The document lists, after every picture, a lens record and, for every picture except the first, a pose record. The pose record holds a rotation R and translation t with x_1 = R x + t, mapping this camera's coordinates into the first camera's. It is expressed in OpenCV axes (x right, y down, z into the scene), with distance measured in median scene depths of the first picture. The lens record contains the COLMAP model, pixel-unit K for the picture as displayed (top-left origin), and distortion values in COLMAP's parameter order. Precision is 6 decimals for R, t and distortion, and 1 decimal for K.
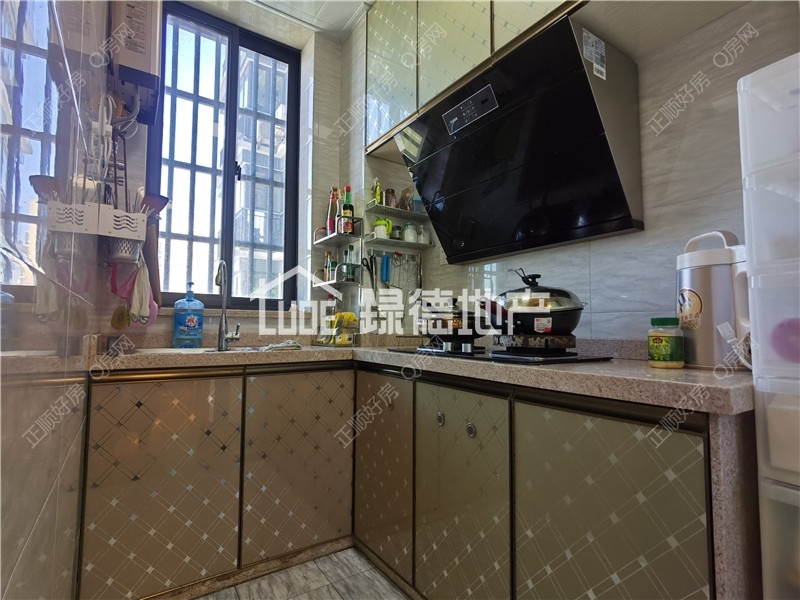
lens RADIAL K [[411.1, 0, 402.1], [0, 411.1, 301.1], [0, 0, 1]] dist [0.005597, 0.001763]
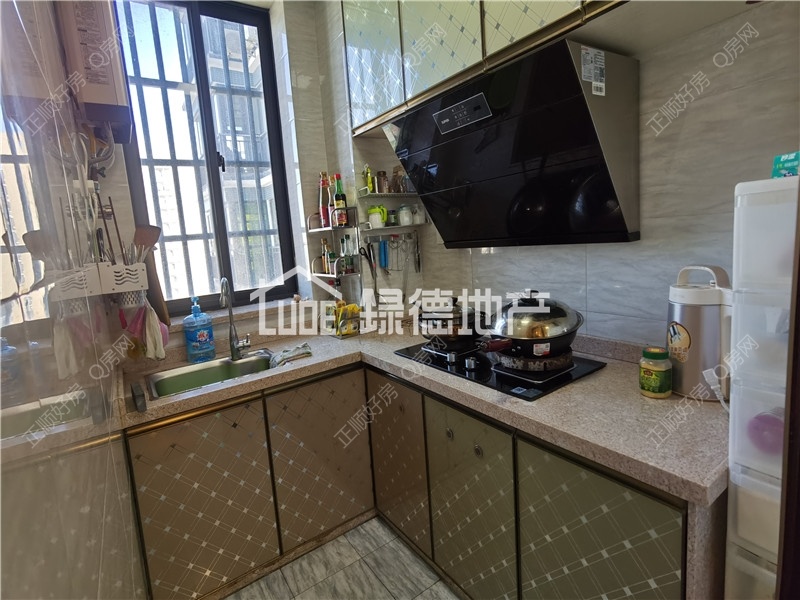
lens RADIAL K [[411.7, 0, 402.8], [0, 411.7, 286.9], [0, 0, 1]] dist [0.003431, 0.002773]
pose [[0.997213, -0.074469, 0.004599, -0.004633], [0.072290, 0.979604, 0.187484, -0.239237], [-0.018467, -0.186629, 0.982257, -0.003023]]
